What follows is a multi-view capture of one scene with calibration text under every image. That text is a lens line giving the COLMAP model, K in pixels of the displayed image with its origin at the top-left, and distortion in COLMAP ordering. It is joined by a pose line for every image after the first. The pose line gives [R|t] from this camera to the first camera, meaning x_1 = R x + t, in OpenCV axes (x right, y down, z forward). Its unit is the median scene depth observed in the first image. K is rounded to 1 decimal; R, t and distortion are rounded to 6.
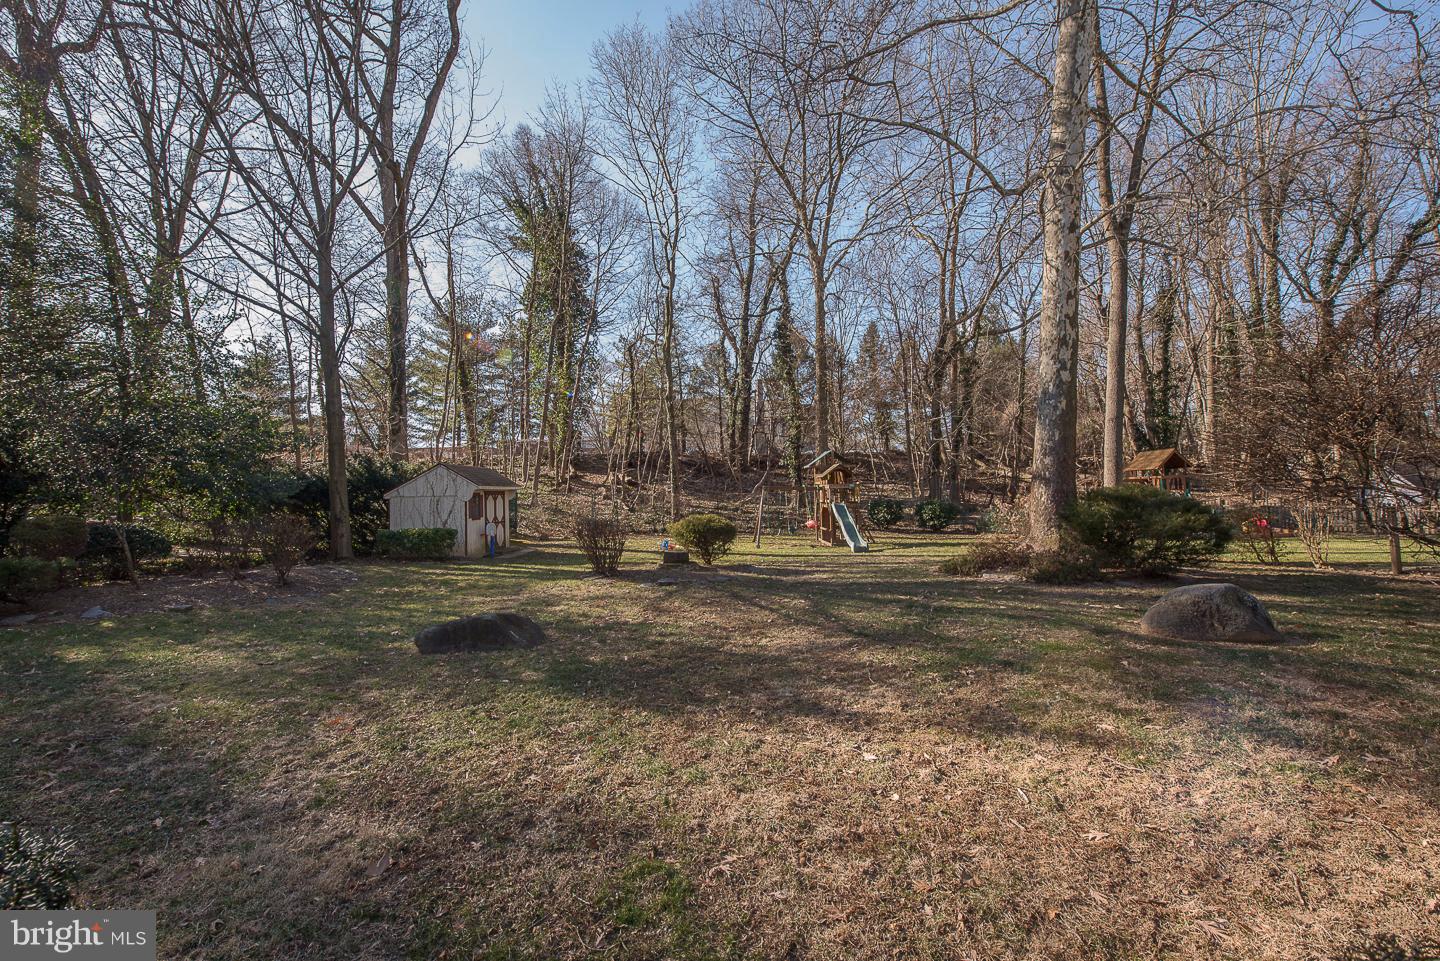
lens RADIAL K [[570.5, 0, 720.0], [0, 570.5, 480.5], [0, 0, 1]] dist [-0.013944, -0.004229]
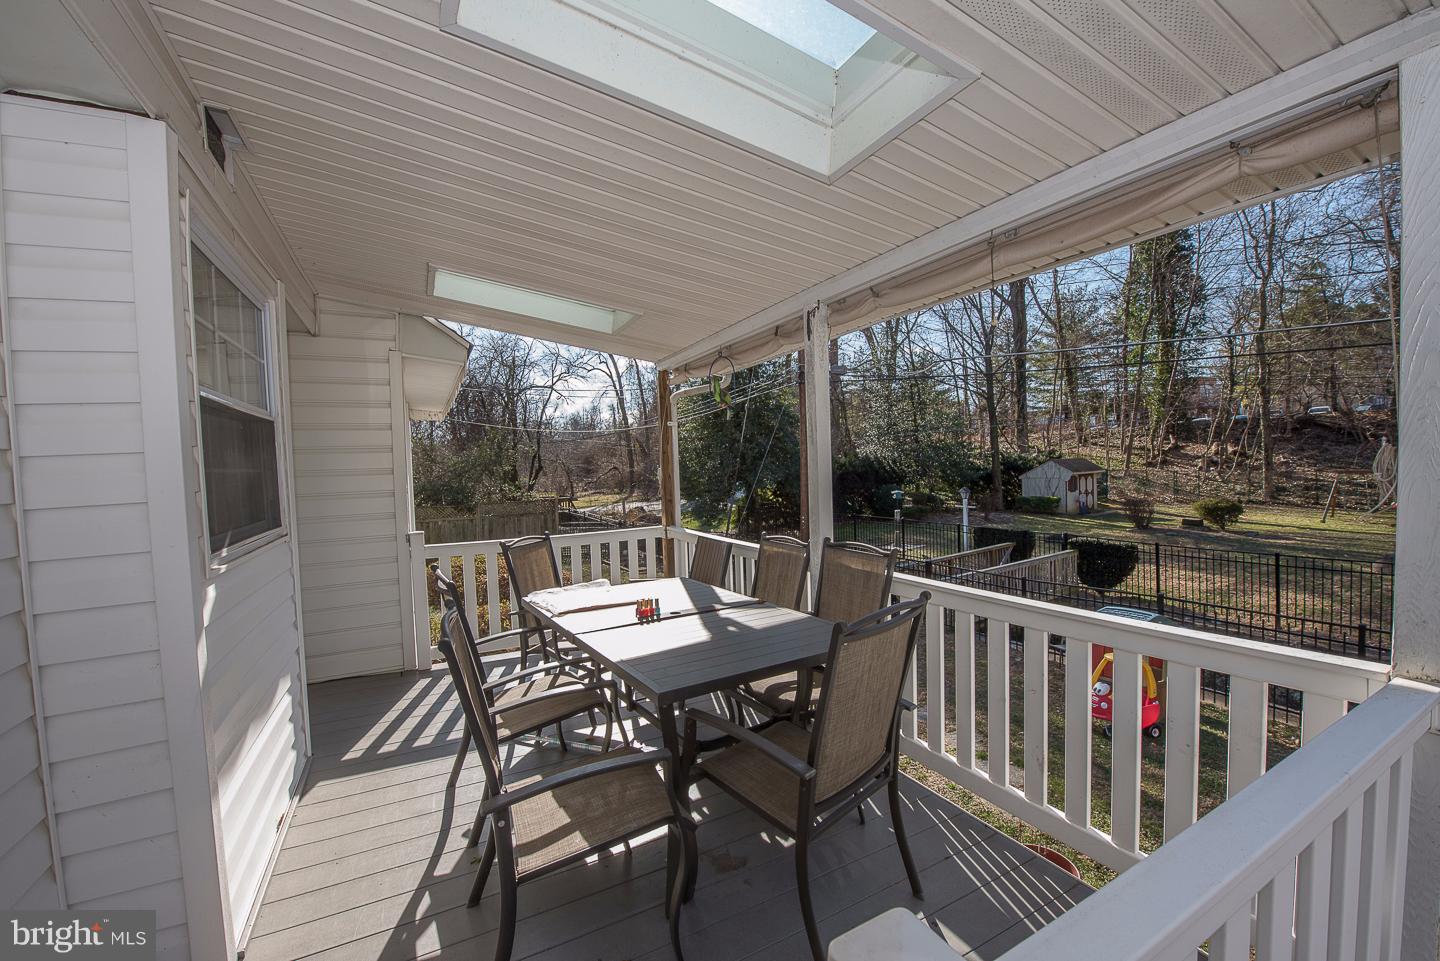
lens RADIAL K [[570.5, 0, 720.0], [0, 570.5, 480.5], [0, 0, 1]] dist [-0.013944, -0.004229]
pose [[0.551014, 0.017431, -0.834314, 0.366583], [0.052532, 0.997074, 0.055526, -0.104236], [0.832841, -0.074424, 0.548486, -0.732276]]
